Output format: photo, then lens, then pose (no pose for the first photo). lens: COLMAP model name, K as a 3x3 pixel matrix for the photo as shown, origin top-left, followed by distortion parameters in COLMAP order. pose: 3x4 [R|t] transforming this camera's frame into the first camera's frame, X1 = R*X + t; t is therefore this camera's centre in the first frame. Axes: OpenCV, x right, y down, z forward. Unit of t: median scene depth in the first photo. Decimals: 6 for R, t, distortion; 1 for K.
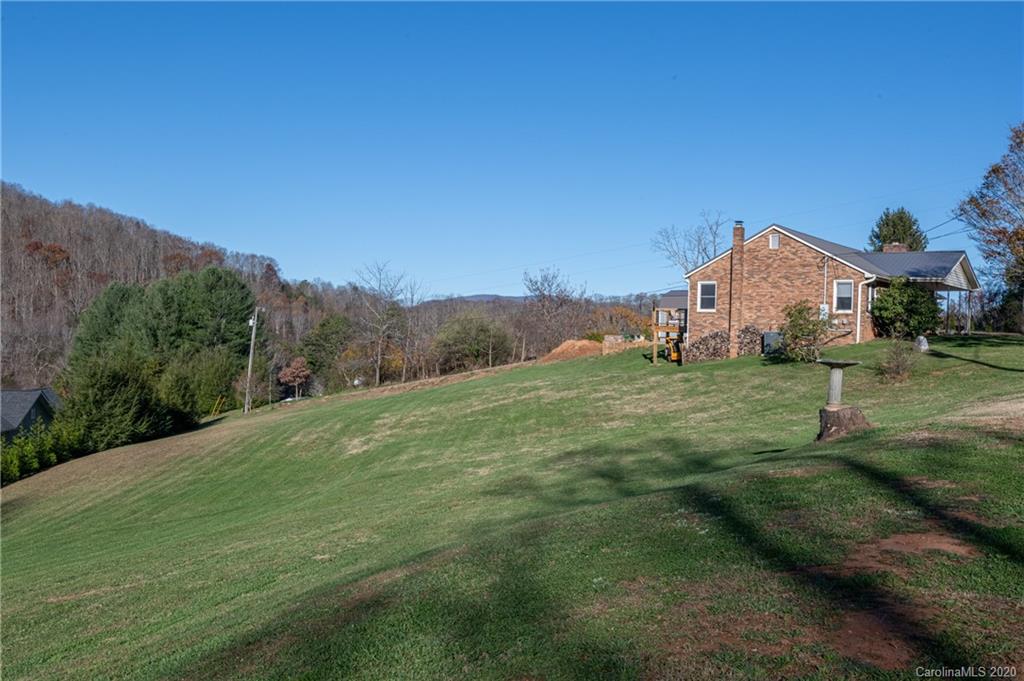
lens RADIAL K [[1051.3, 0, 512.0], [0, 1051.3, 340.5], [0, 0, 1]] dist [0.006343, 0.007049]
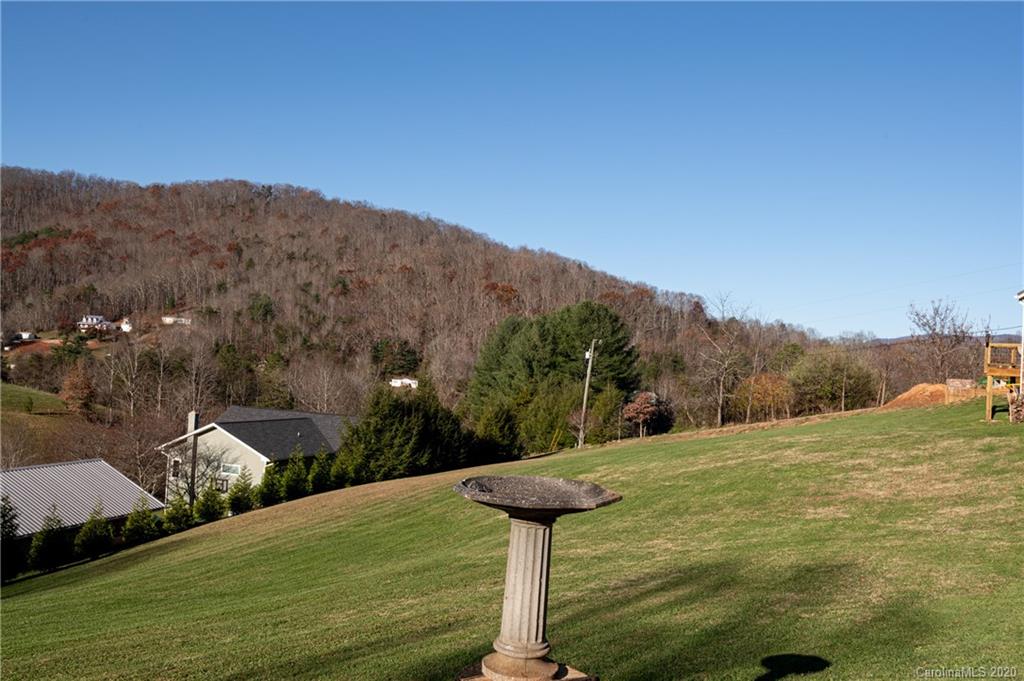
lens RADIAL K [[997.8, 0, 512.0], [0, 997.8, 340.5], [0, 0, 1]] dist [0.024414, 0.007195]
pose [[0.910356, 0.013546, -0.413603, 0.050161], [-0.028054, 0.999185, -0.029024, -0.001335], [0.412873, 0.038026, 0.909994, 0.095344]]
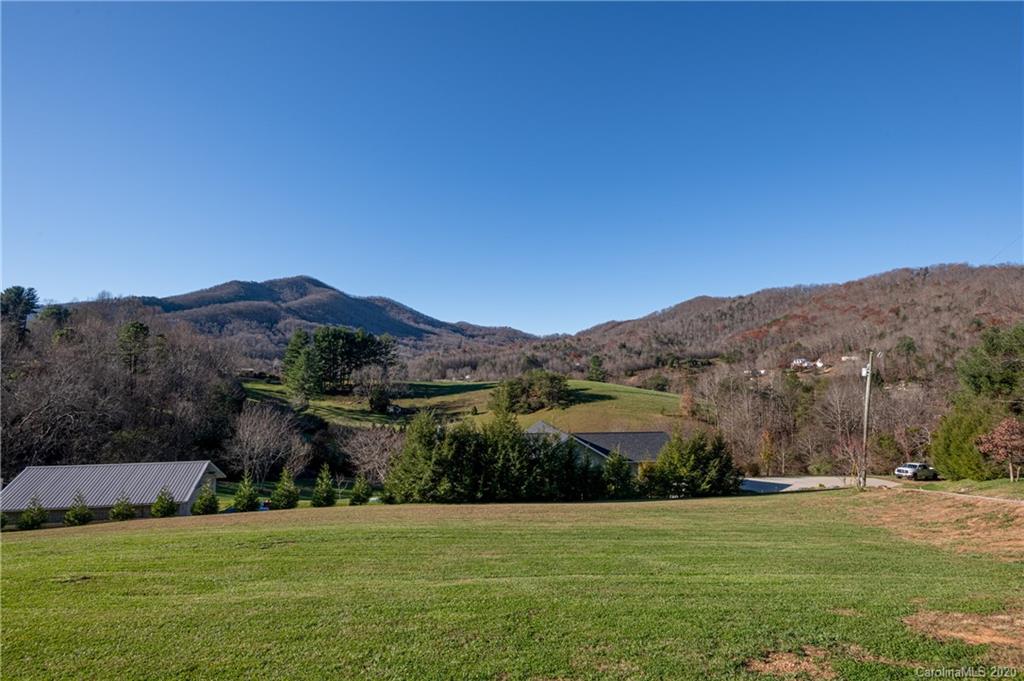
lens RADIAL K [[471.2, 0, 512.0], [0, 471.2, 340.5], [0, 0, 1]] dist [0.024634, -0.030747]
pose [[0.122454, -0.089097, -0.988467, 0.052734], [0.005773, 0.996009, -0.089061, -0.007654], [0.992457, 0.005200, 0.122480, 0.500185]]
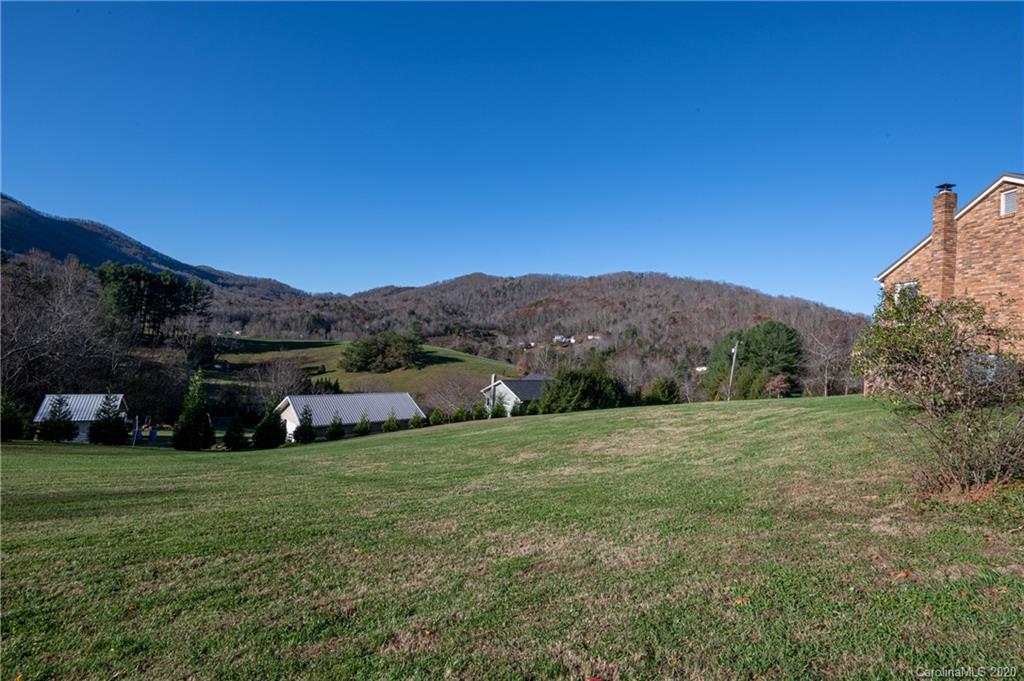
lens RADIAL K [[471.2, 0, 512.0], [0, 471.2, 340.5], [0, 0, 1]] dist [0.024634, -0.030747]
pose [[0.577691, 0.004558, -0.816243, 0.106454], [-0.043390, 0.998742, -0.025132, 0.000731], [0.815101, 0.049935, 0.577162, 0.220451]]
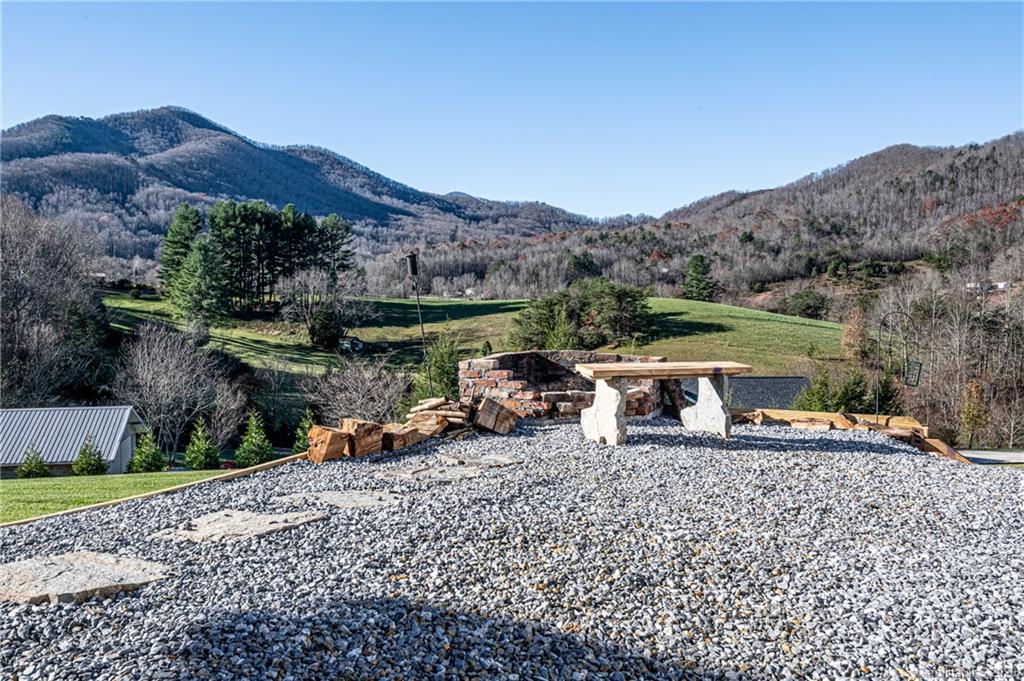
lens RADIAL K [[840.8, 0, 512.0], [0, 840.8, 340.5], [0, 0, 1]] dist [0.033584, -0.011546]
pose [[0.083117, 0.045384, -0.995506, 0.100319], [-0.002453, 0.998969, 0.045337, -0.005644], [0.996537, -0.001326, 0.083143, 0.484068]]
